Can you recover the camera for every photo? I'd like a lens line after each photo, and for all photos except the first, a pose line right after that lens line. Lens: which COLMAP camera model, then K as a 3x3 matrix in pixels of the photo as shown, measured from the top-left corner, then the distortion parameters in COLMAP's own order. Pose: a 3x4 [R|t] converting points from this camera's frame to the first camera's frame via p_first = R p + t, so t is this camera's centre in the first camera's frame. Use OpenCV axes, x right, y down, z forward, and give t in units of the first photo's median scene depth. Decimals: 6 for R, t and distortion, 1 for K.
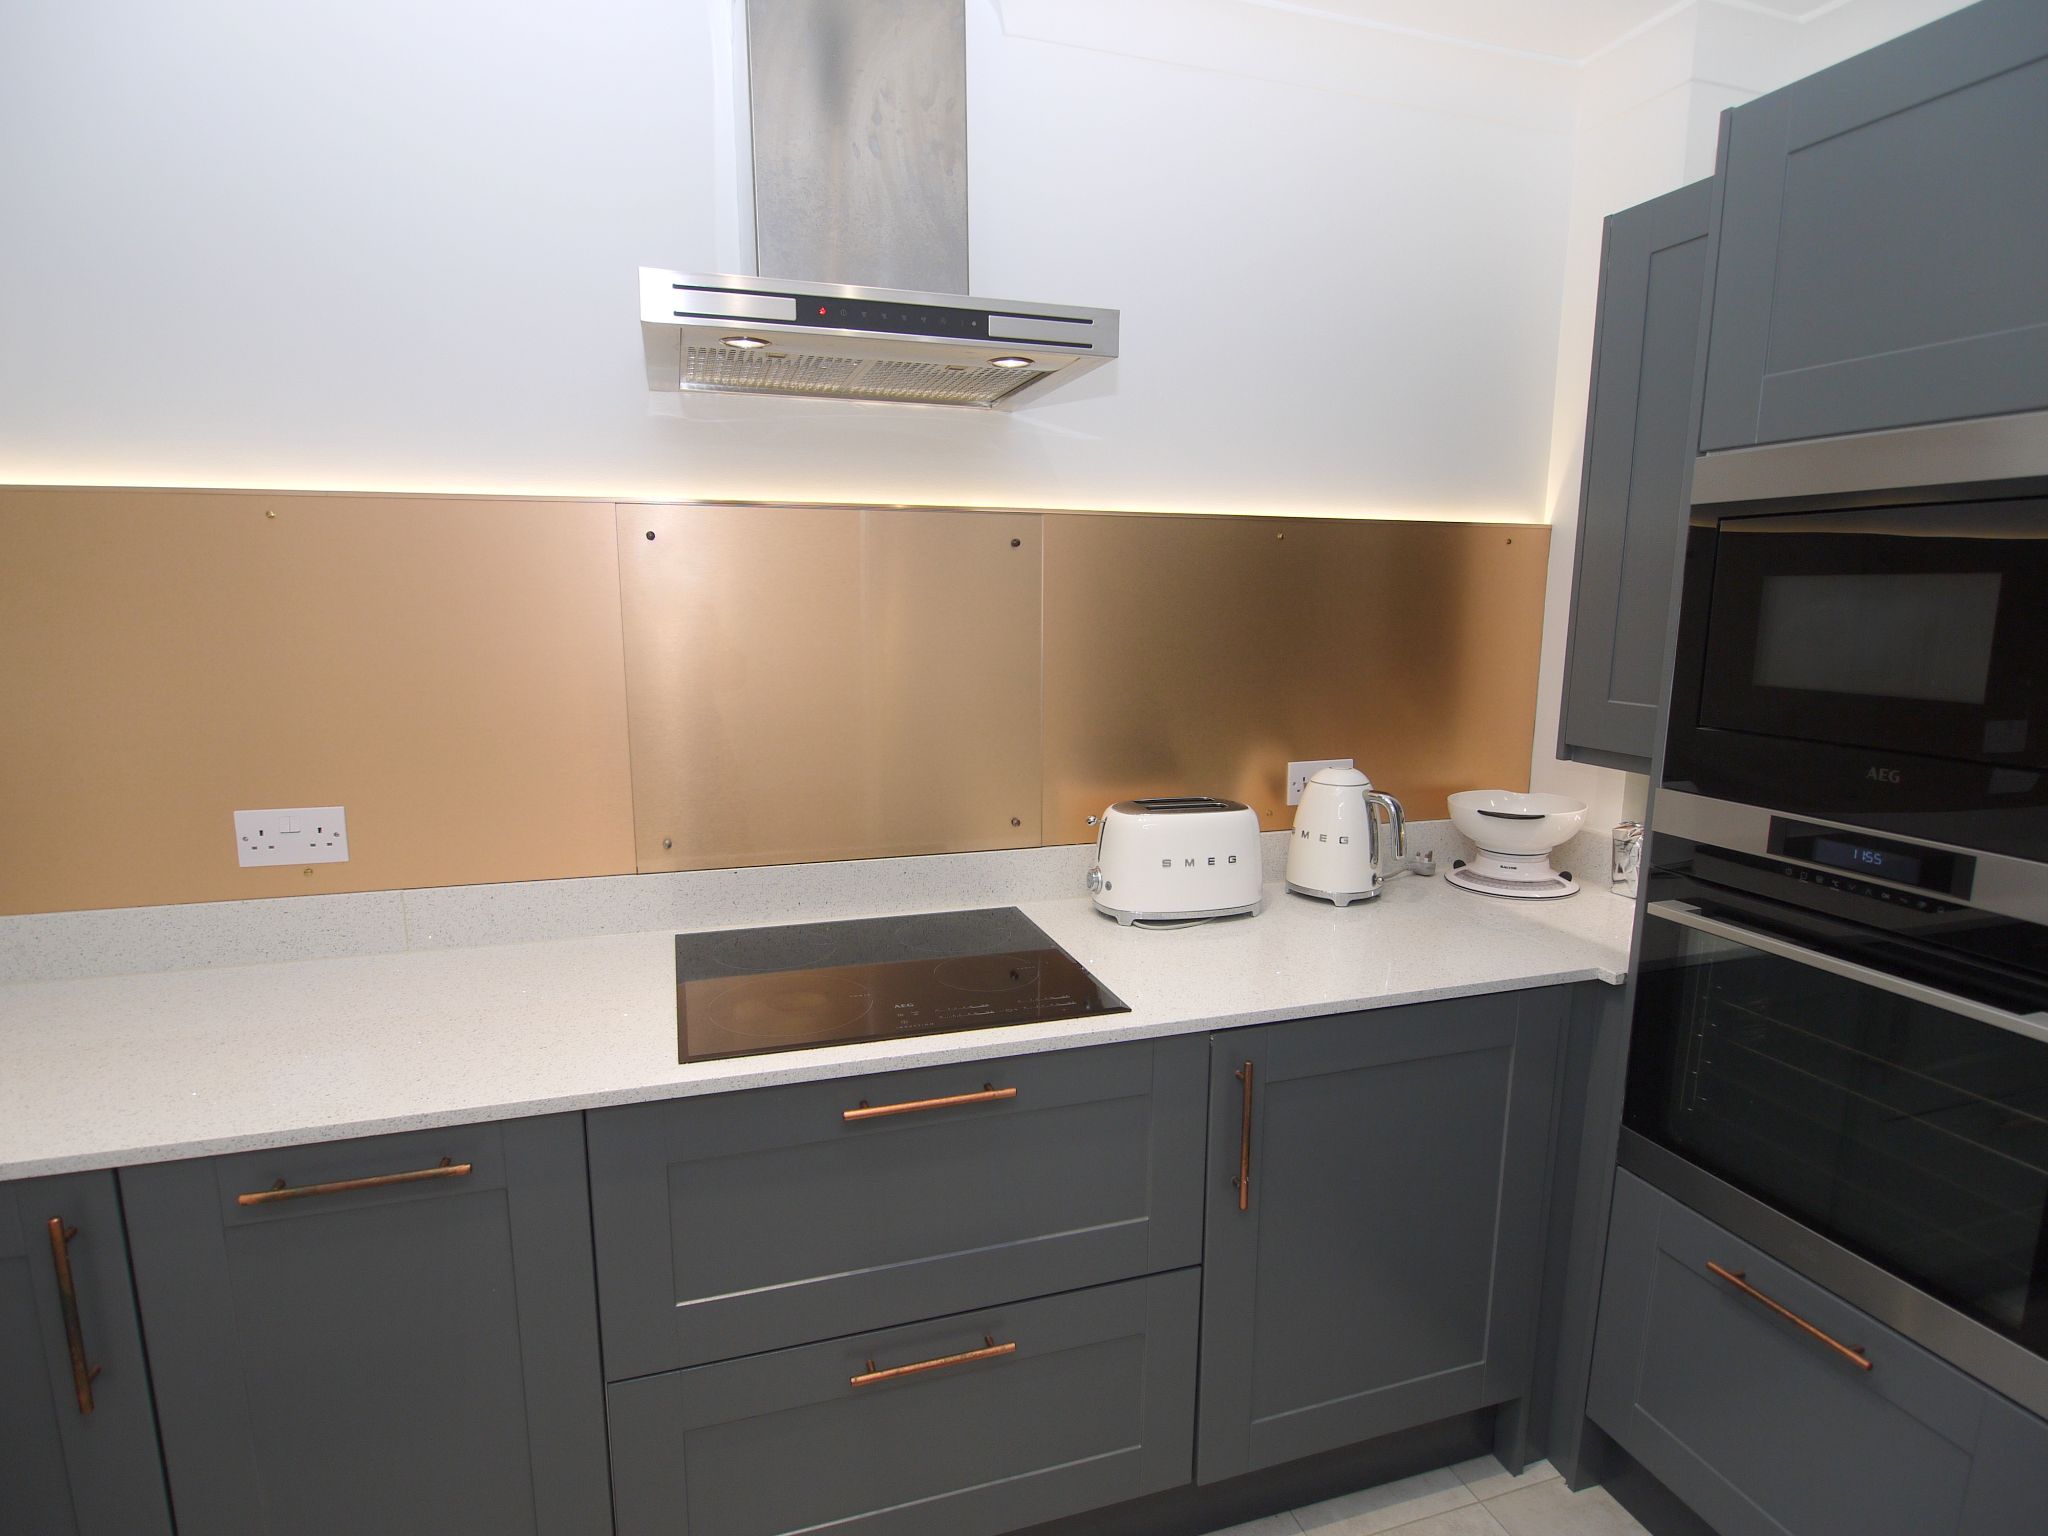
lens RADIAL K [[1070.6, 0, 1024.0], [0, 1070.6, 768.0], [0, 0, 1]] dist [0.000125, -0.009104]
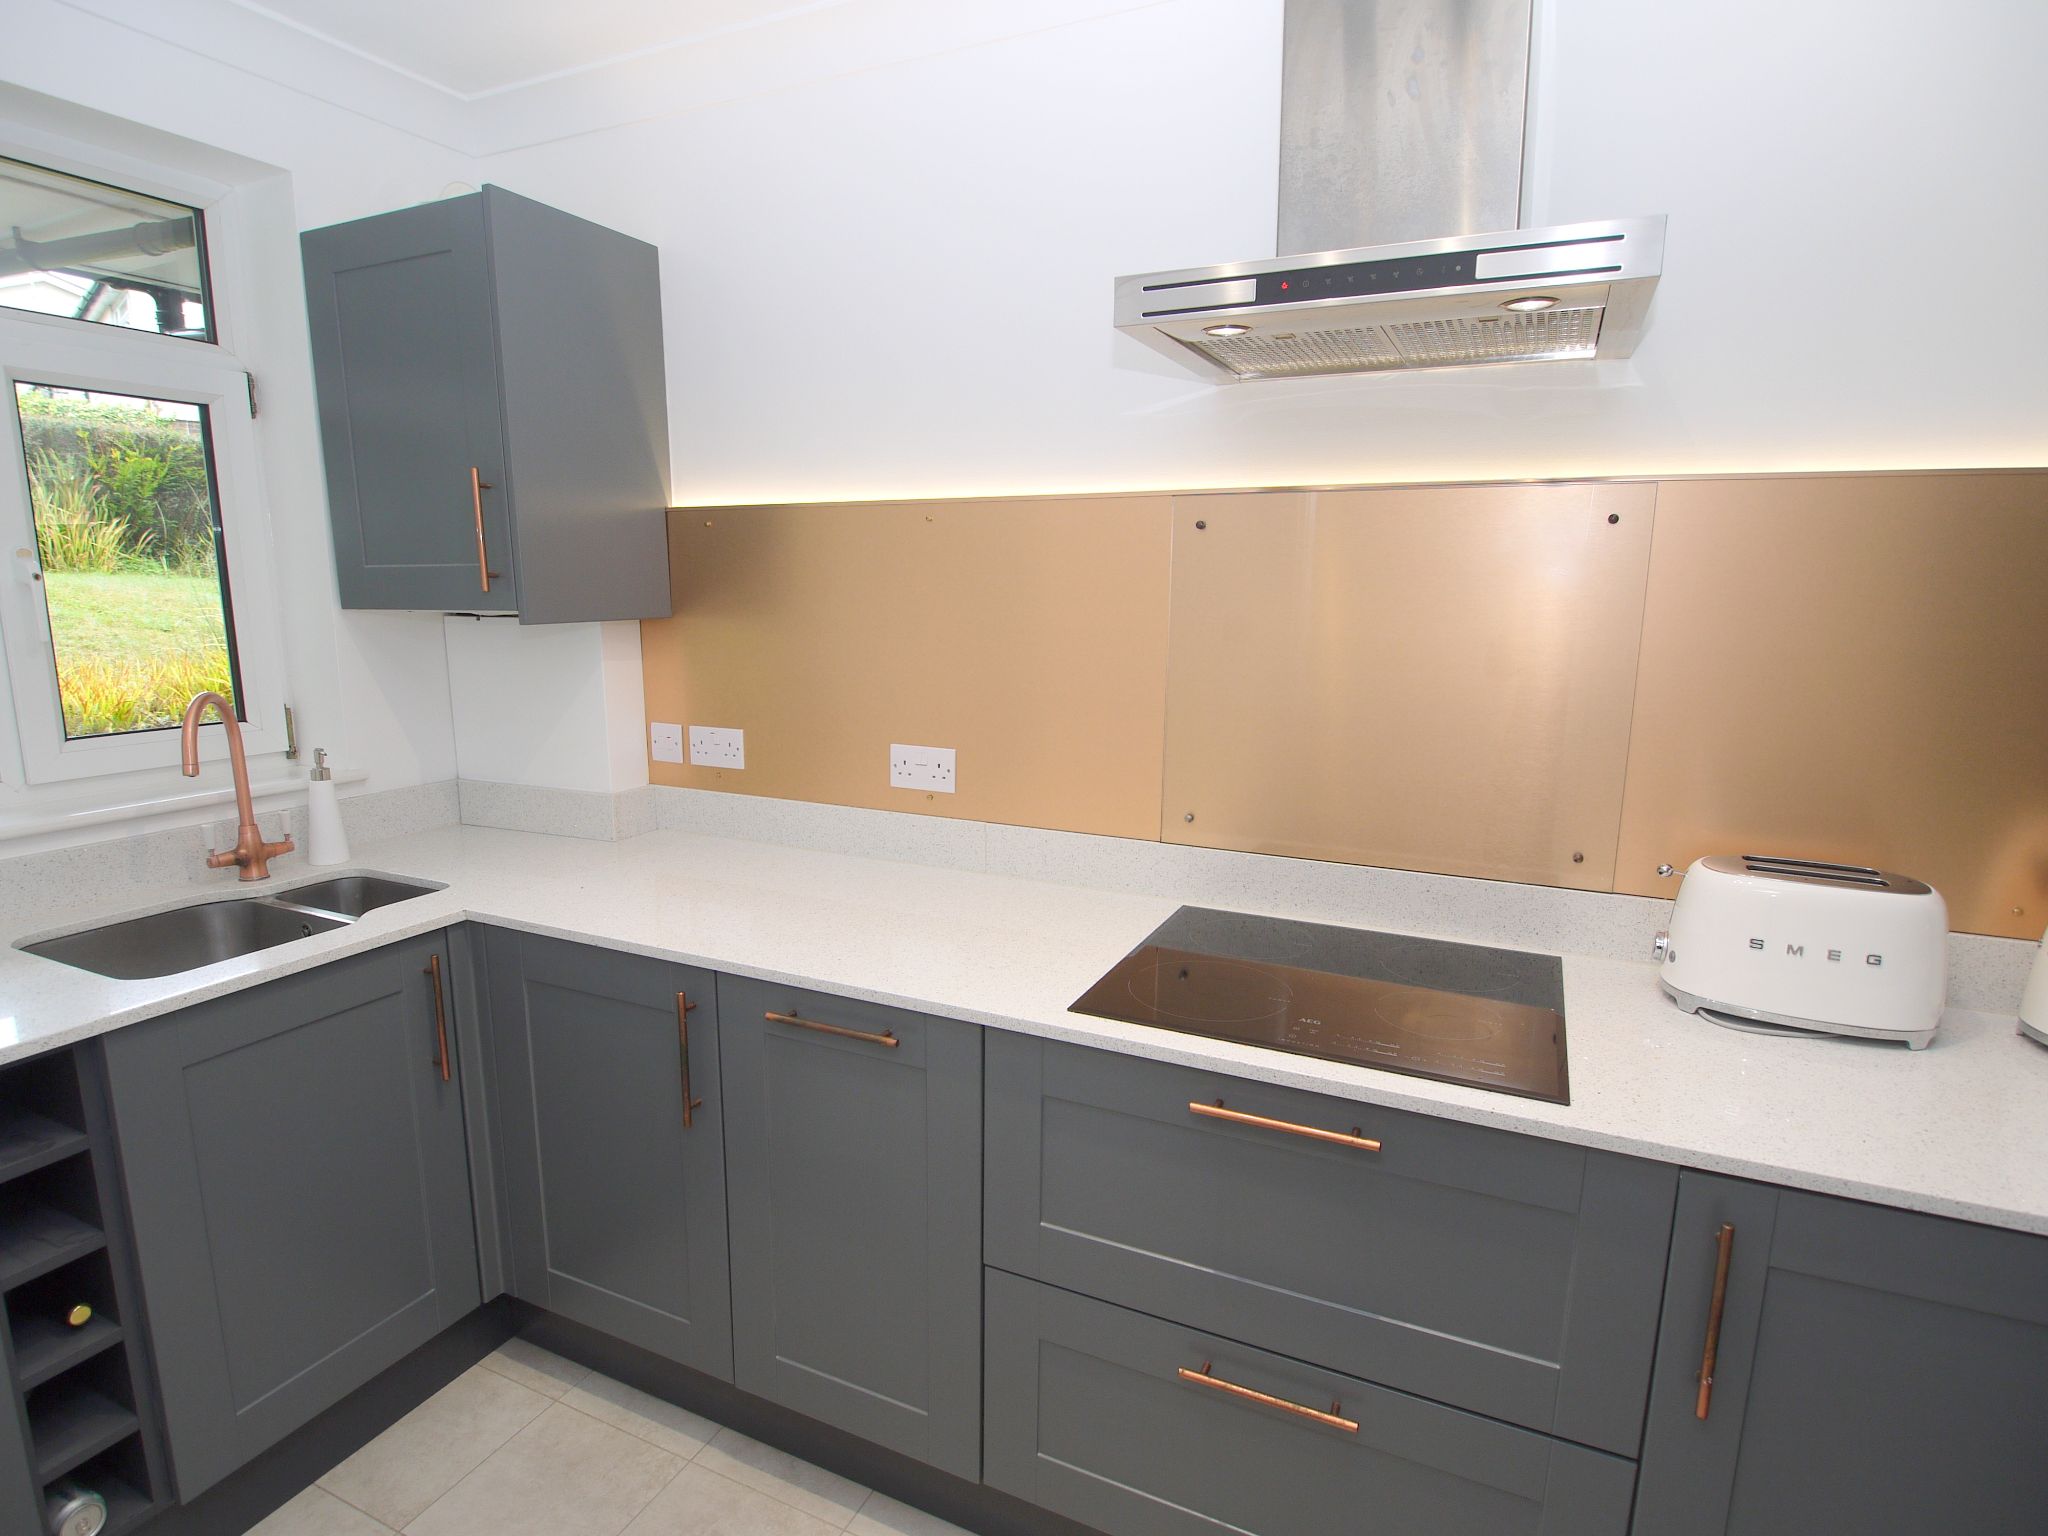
lens RADIAL K [[1091.9, 0, 1024.0], [0, 1091.9, 768.0], [0, 0, 1]] dist [-0.002028, -0.011380]
pose [[0.730385, 0.115808, -0.673147, 0.296546], [-0.109672, 0.992619, 0.051772, -0.018027], [0.674174, 0.036012, 0.737694, 0.111071]]
